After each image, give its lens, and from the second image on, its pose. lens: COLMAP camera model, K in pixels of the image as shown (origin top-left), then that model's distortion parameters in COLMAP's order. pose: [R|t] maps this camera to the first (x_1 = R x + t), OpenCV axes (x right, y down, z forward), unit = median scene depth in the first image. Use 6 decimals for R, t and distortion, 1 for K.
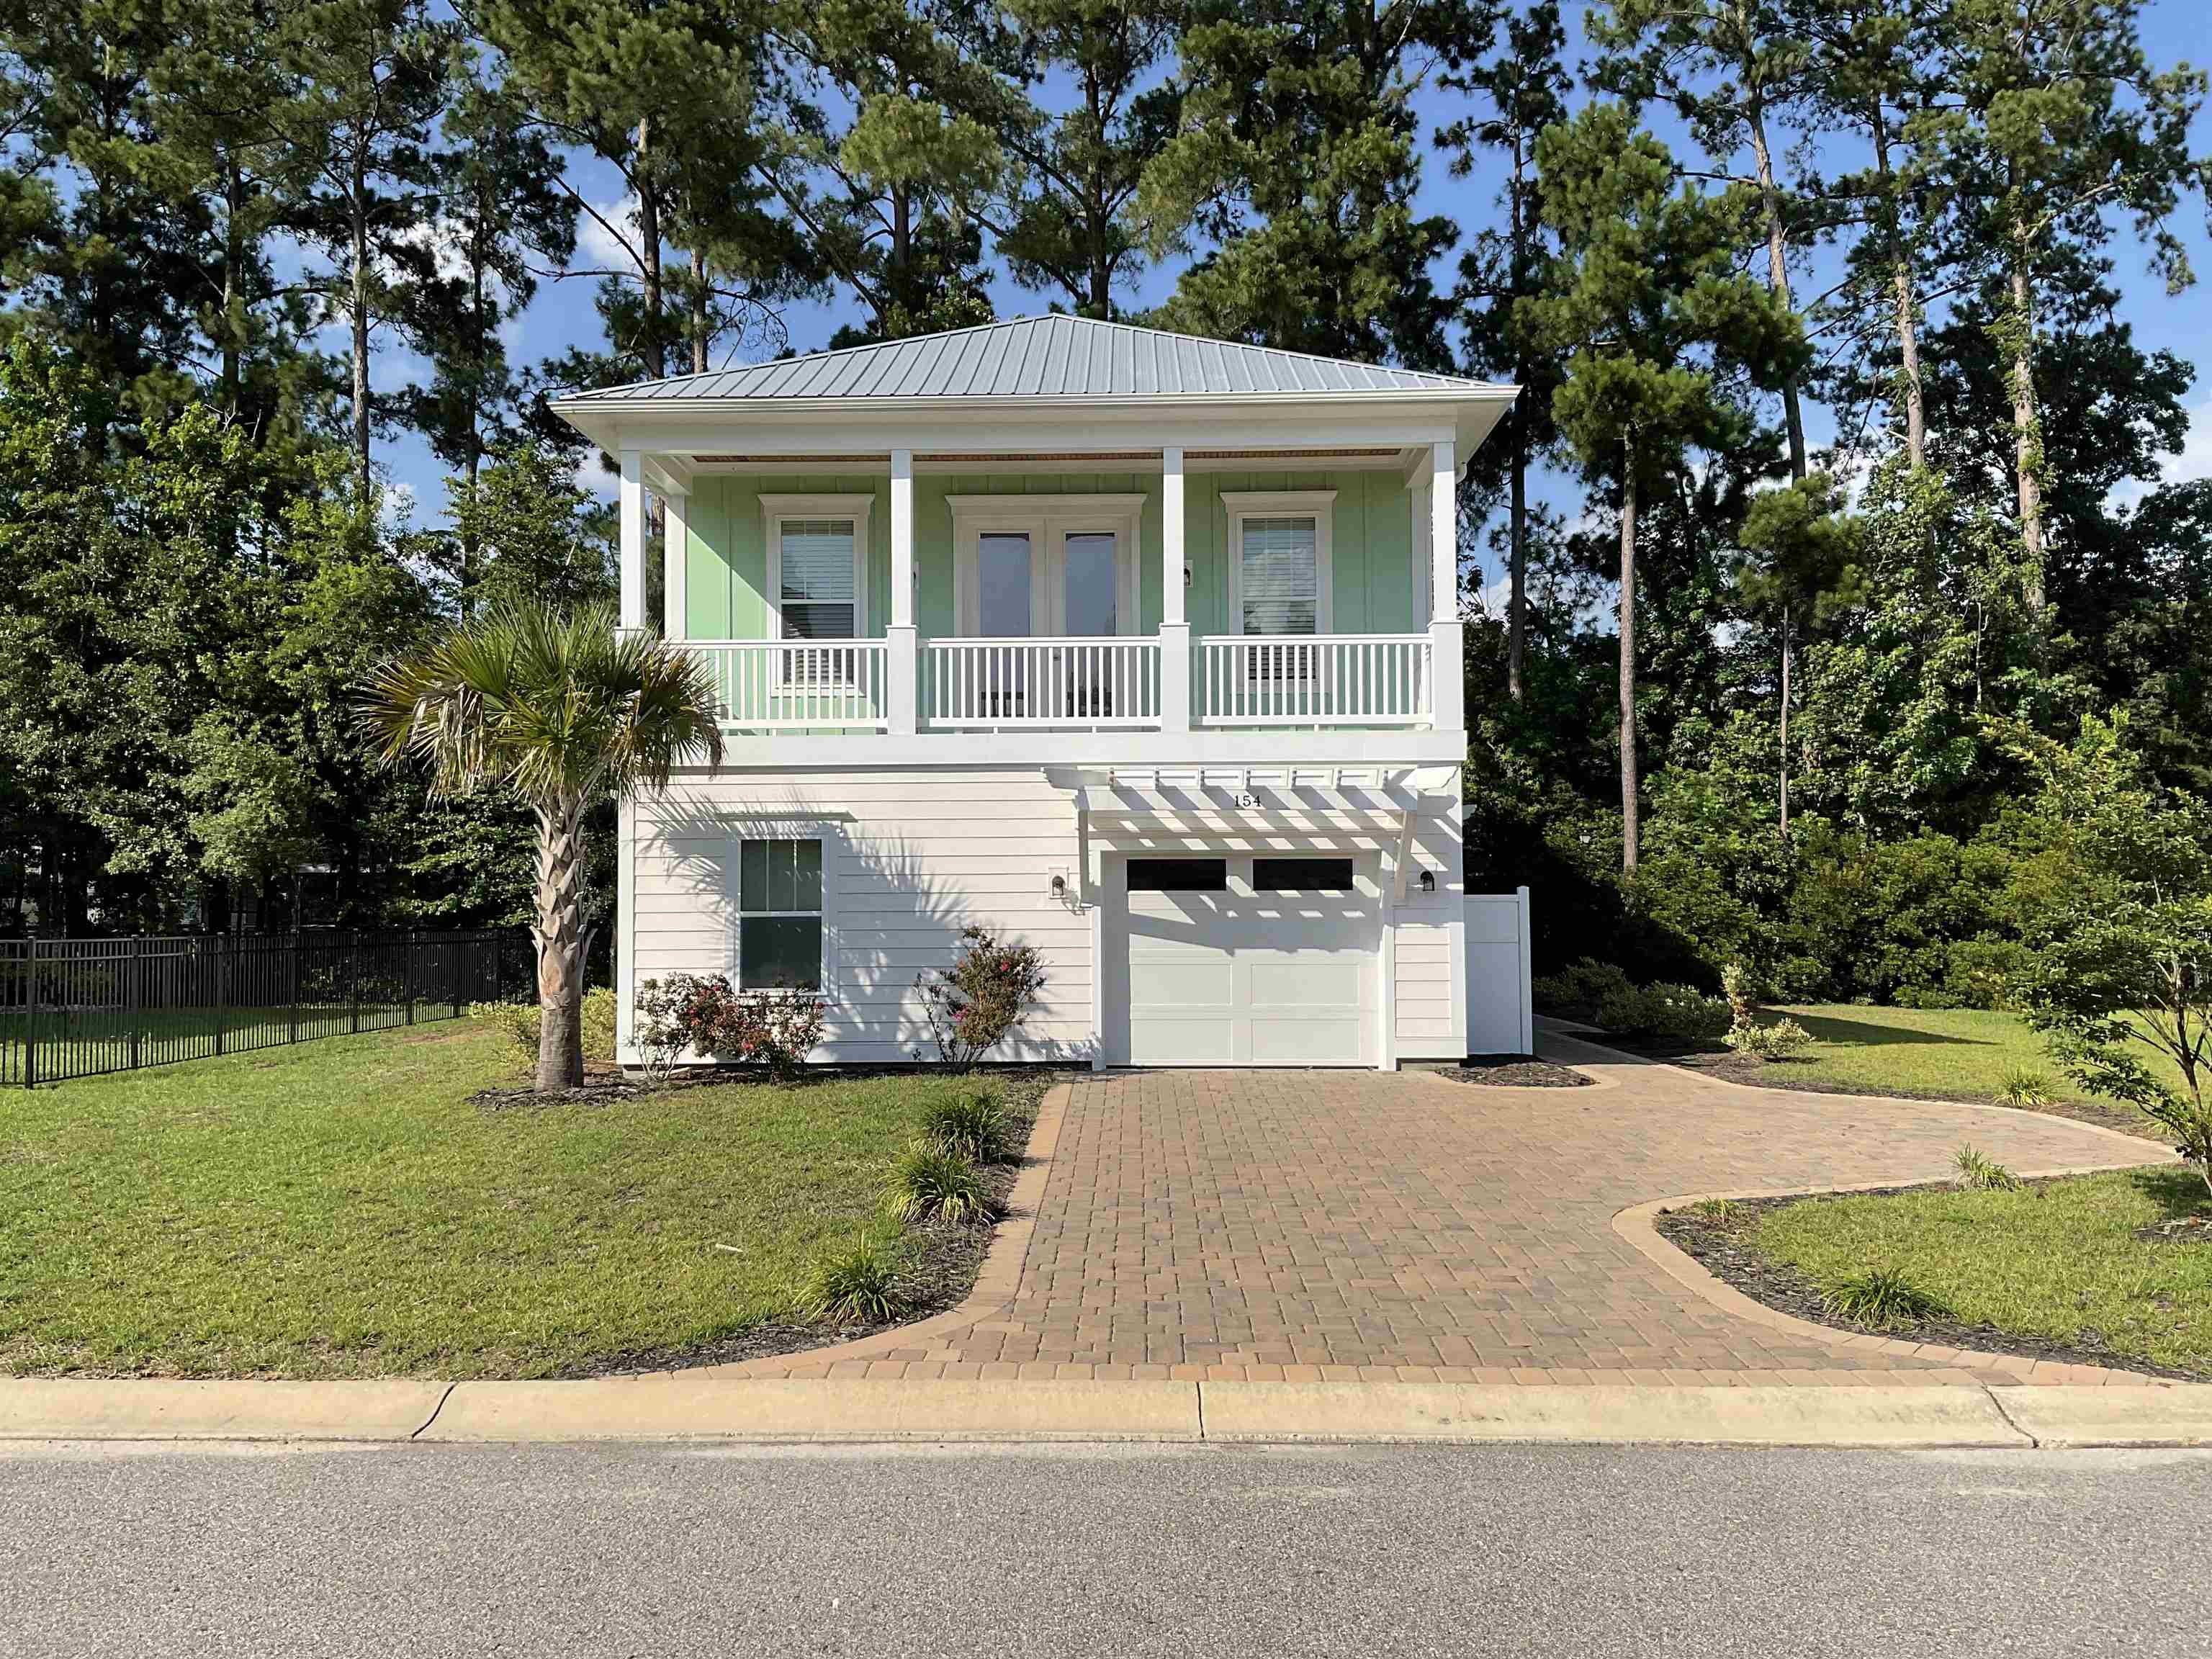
lens RADIAL K [[1802.7, 0, 1106.0], [0, 1802.7, 829.5], [0, 0, 1]] dist [0.092971, -0.186418]
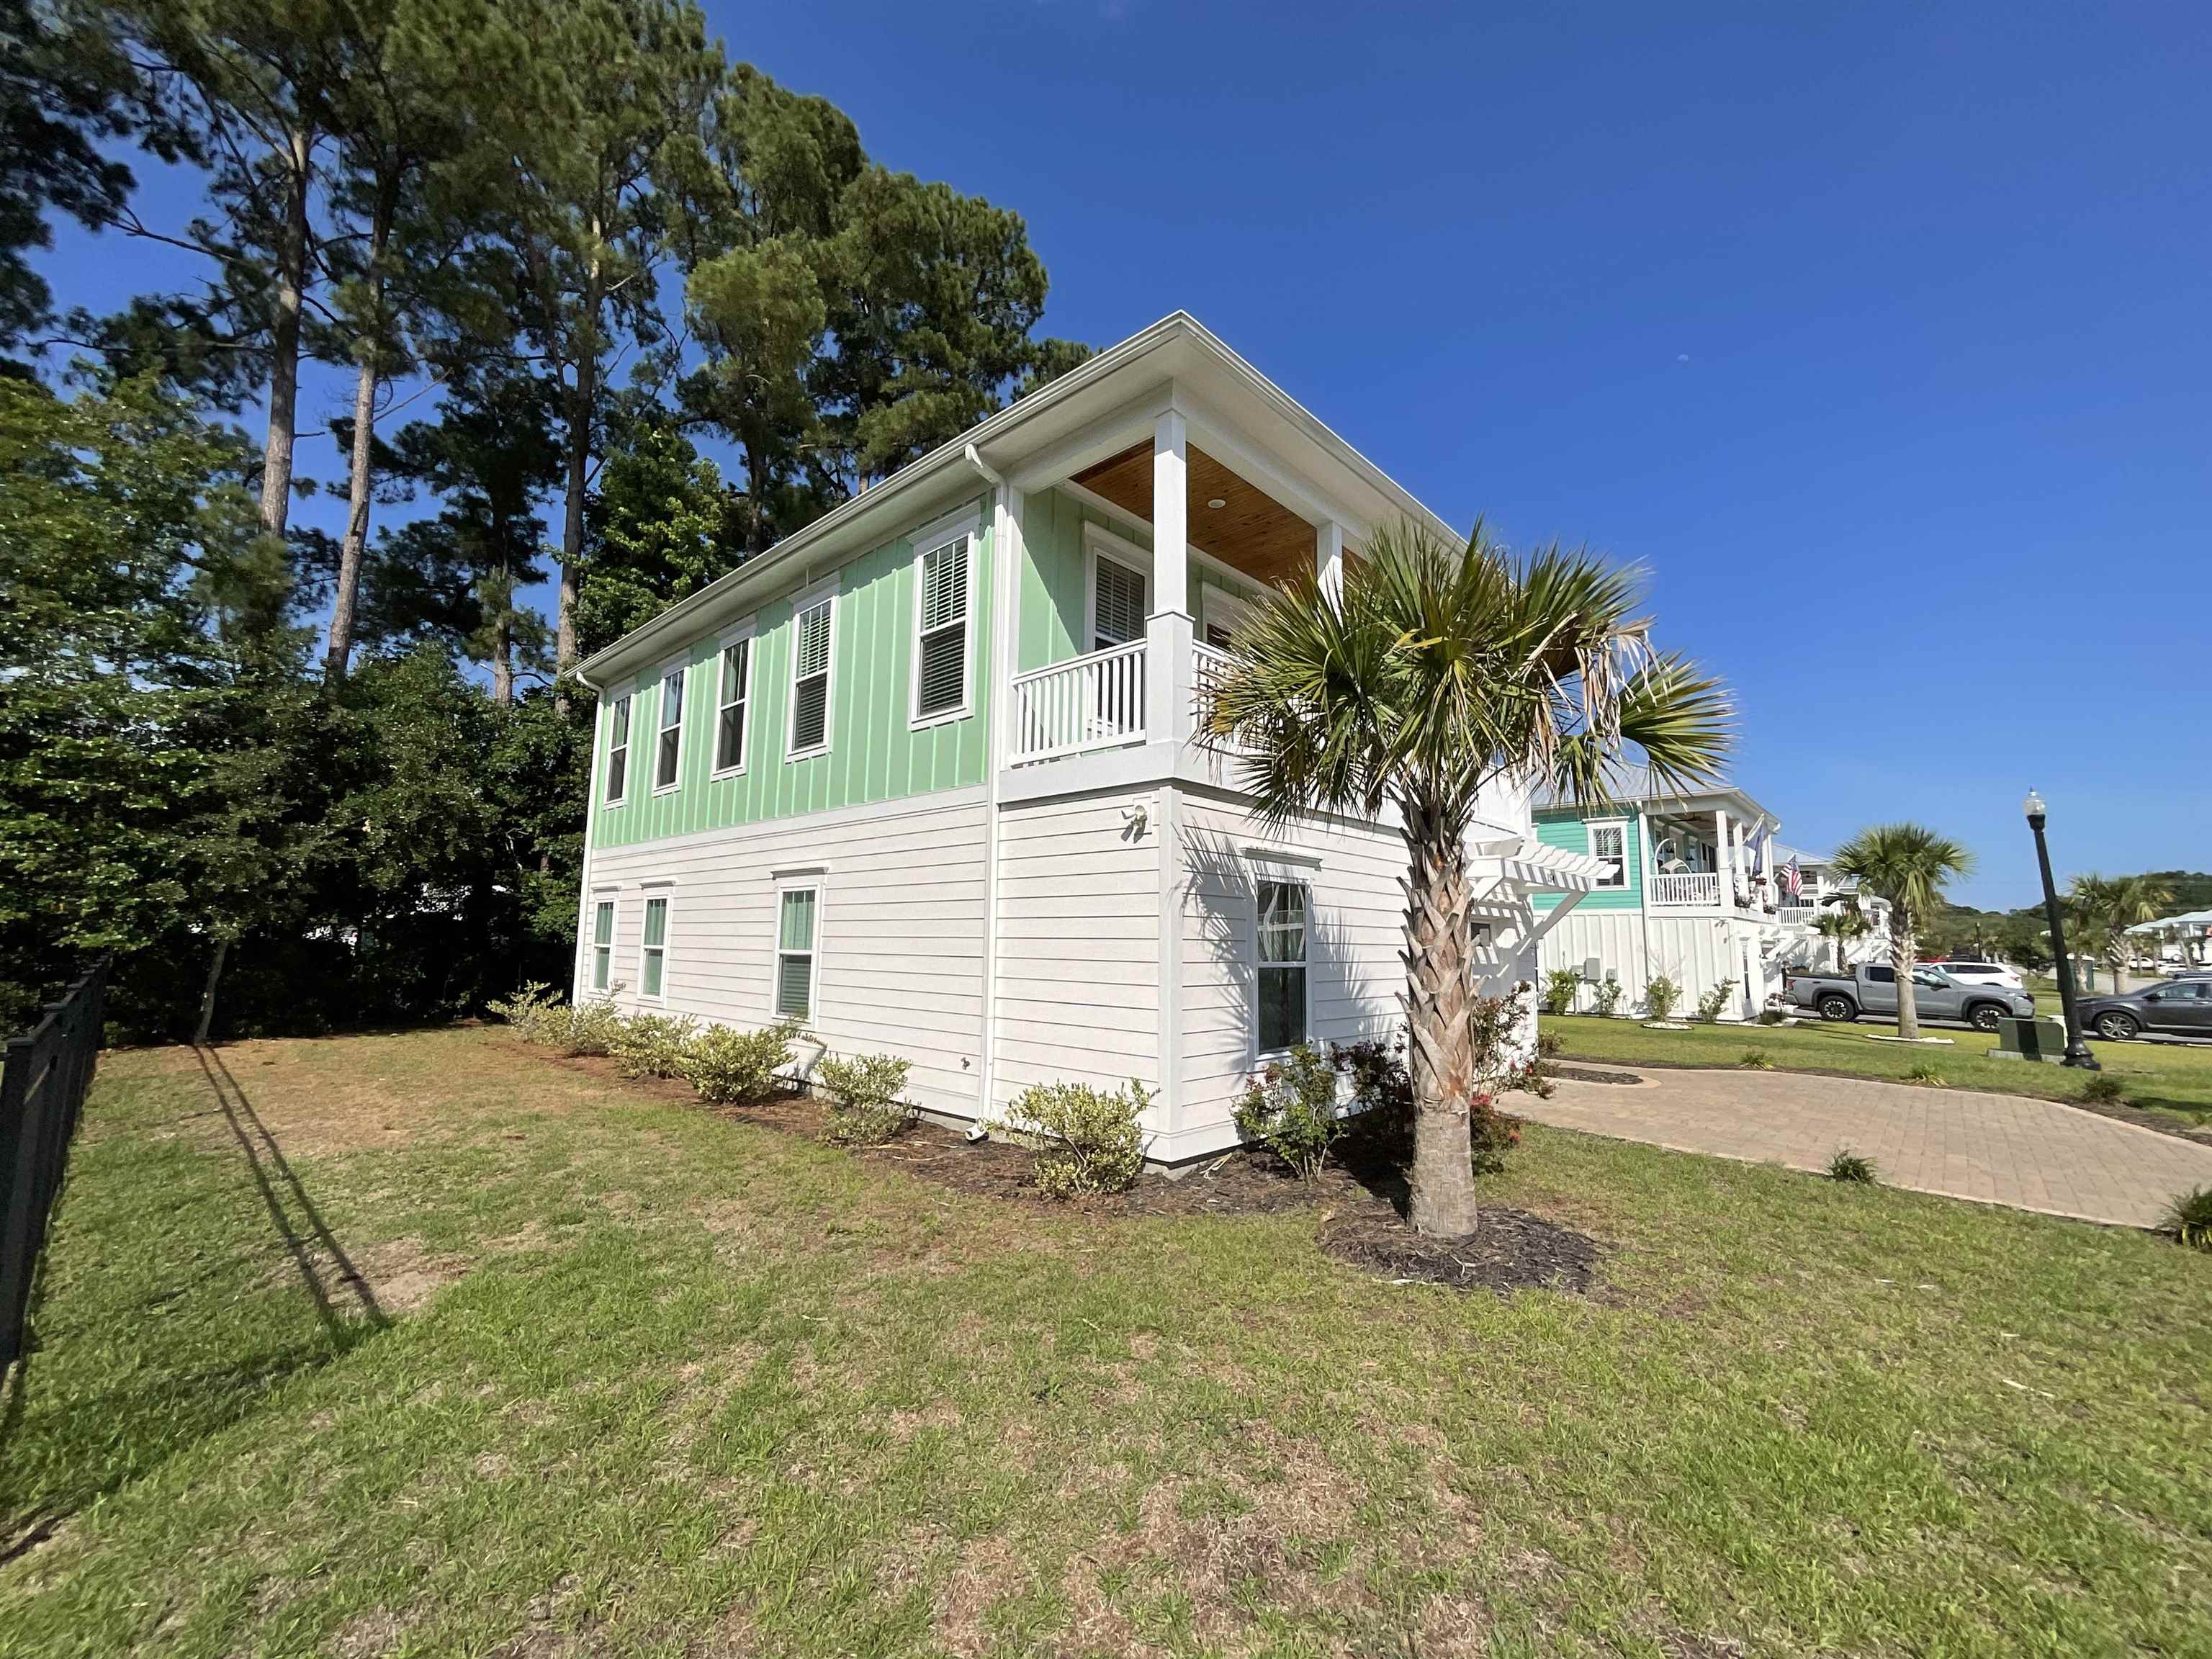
lens RADIAL K [[910.5, 0, 1106.0], [0, 910.5, 829.5], [0, 0, 1]] dist [-0.003787, -0.000790]
pose [[0.674588, 0.108851, 0.730125, -0.578924], [-0.054128, 0.993700, -0.098135, 0.028828], [-0.736207, 0.026681, 0.676230, 0.747847]]
